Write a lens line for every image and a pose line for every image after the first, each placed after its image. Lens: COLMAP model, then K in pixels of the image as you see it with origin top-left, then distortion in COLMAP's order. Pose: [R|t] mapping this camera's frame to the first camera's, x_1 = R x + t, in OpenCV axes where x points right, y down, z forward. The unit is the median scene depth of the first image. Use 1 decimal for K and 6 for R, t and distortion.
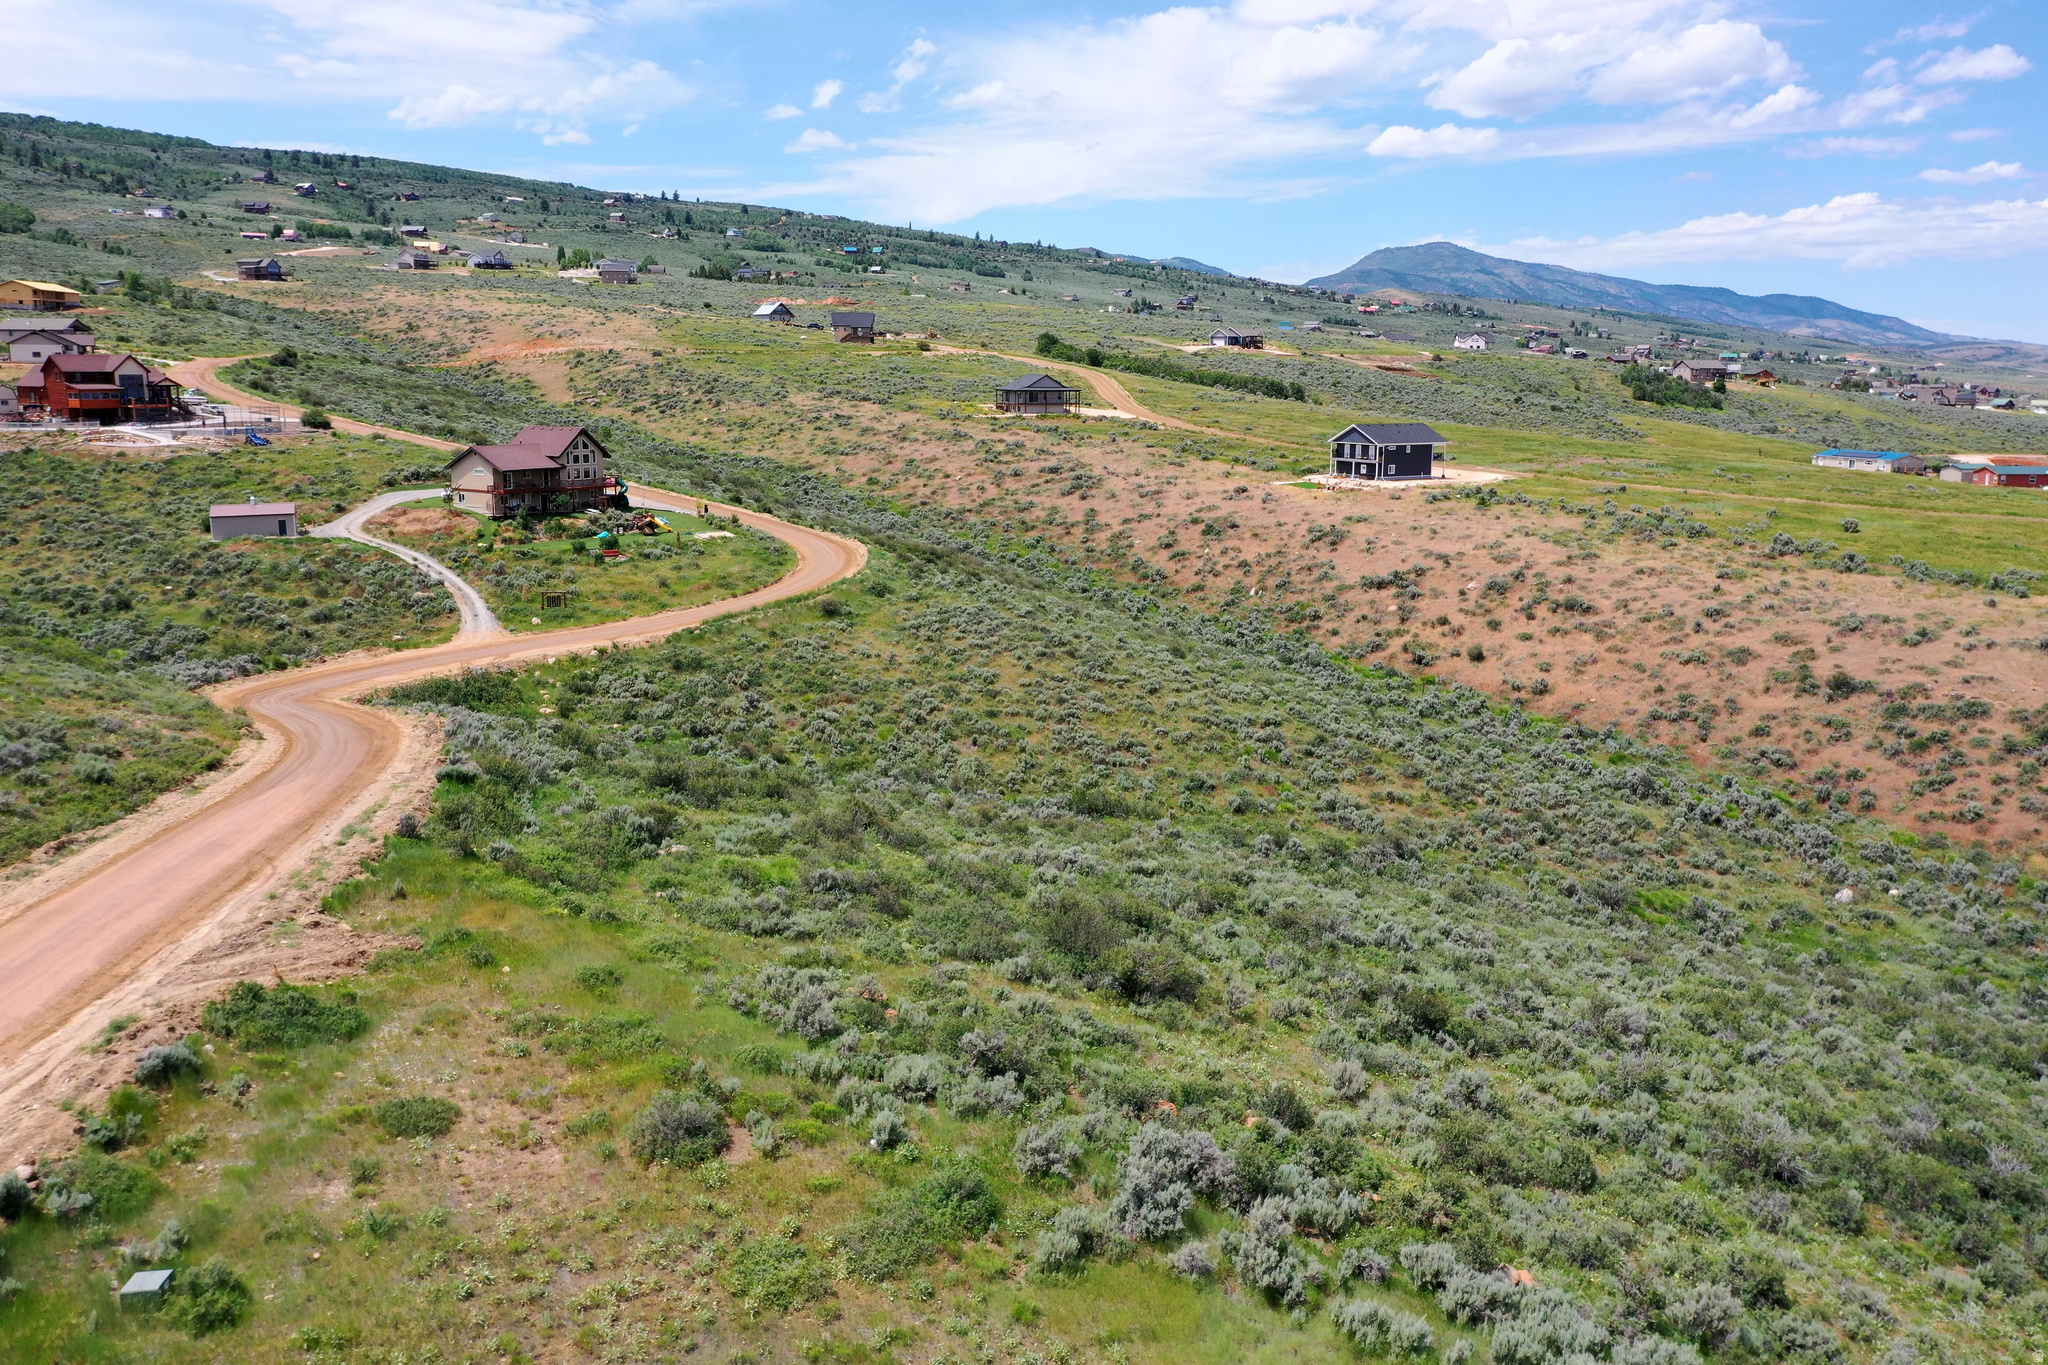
lens RADIAL K [[1624.7, 0, 1020.0], [0, 1624.7, 679.7], [0, 0, 1]] dist [0.001302, 0.011469]
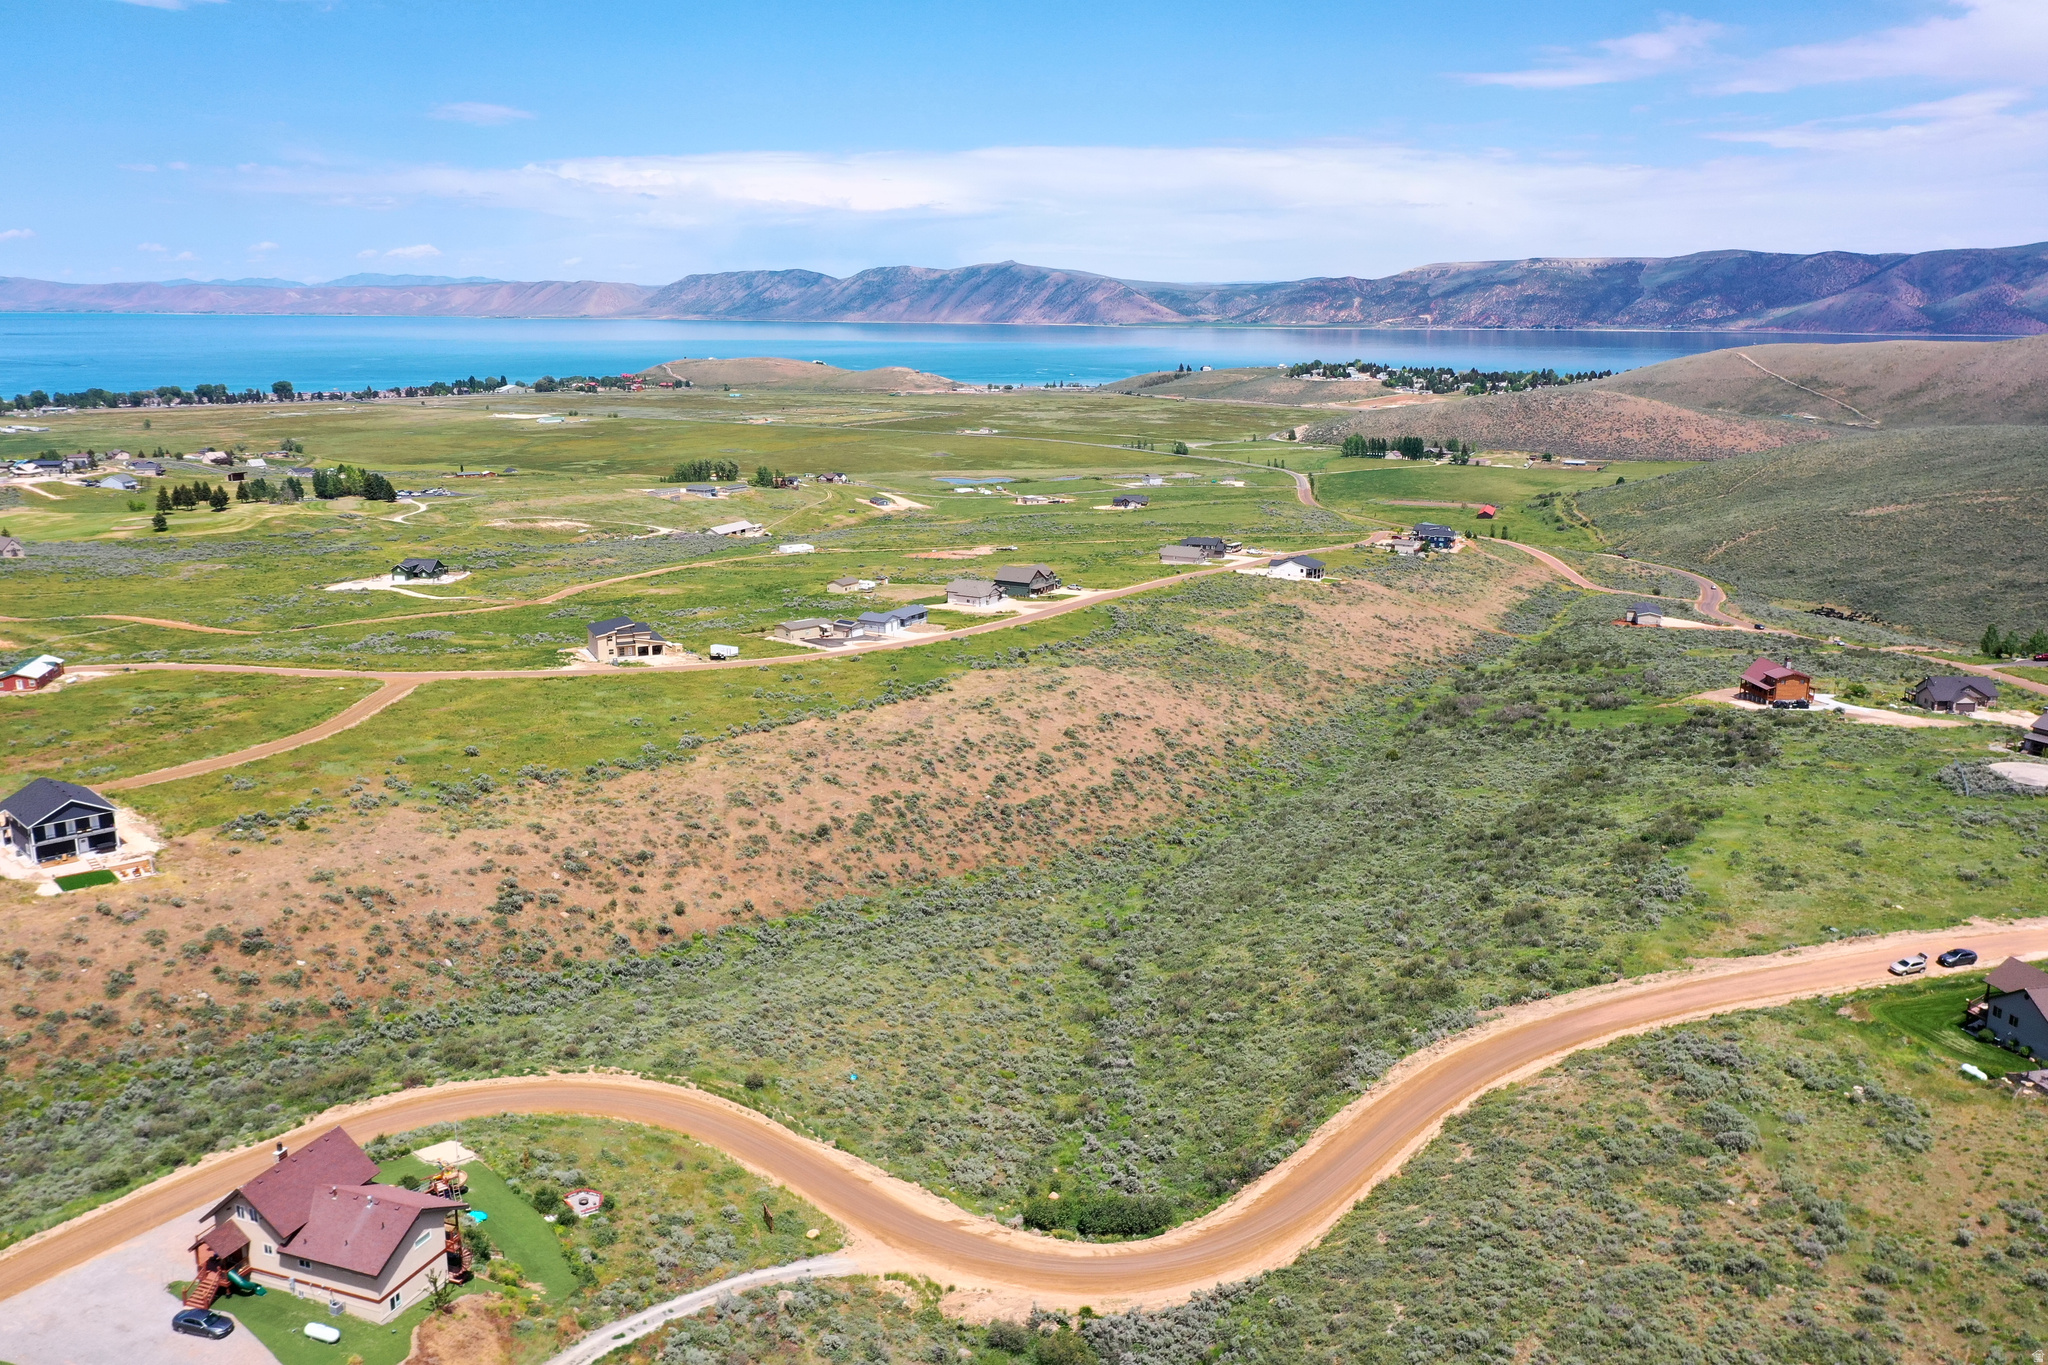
lens RADIAL K [[1628.4, 0, 1020.1], [0, 1628.4, 657.2], [0, 0, 1]] dist [0.006456, 0.006087]
pose [[-0.215941, -0.216098, 0.952193, -0.970586], [0.182387, 0.949110, 0.256760, -0.480949], [-0.959221, 0.229112, -0.165538, 0.833785]]
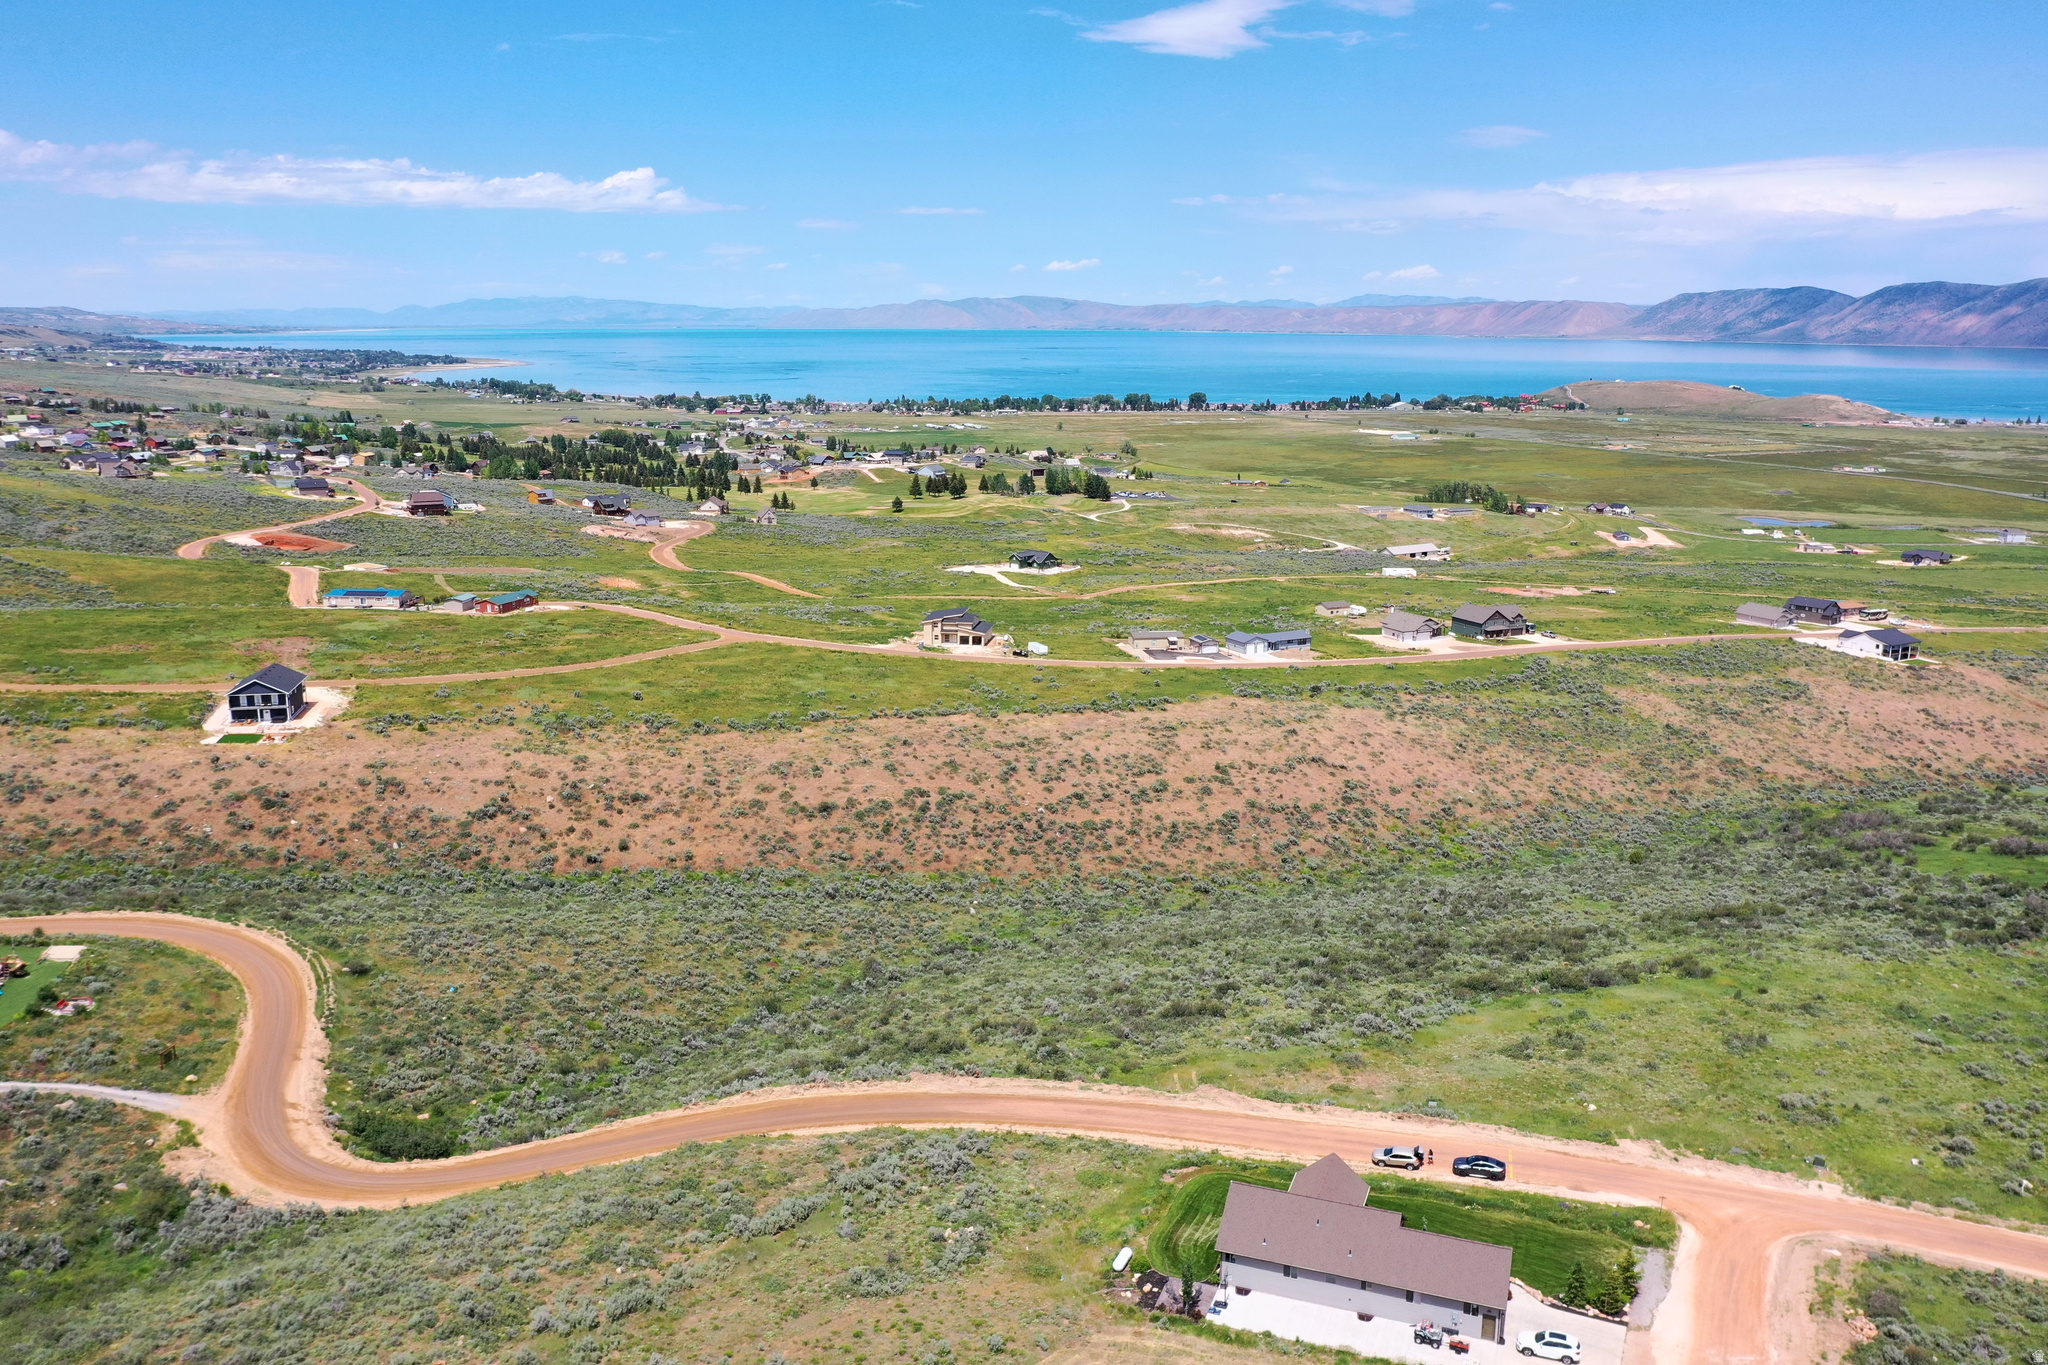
lens RADIAL K [[1624.7, 0, 1020.0], [0, 1624.7, 679.7], [0, 0, 1]] dist [0.001302, 0.011469]
pose [[0.356644, -0.208782, 0.910613, -0.903825], [0.175518, 0.972327, 0.154190, -0.320216], [-0.917605, 0.104838, 0.383419, 0.027161]]
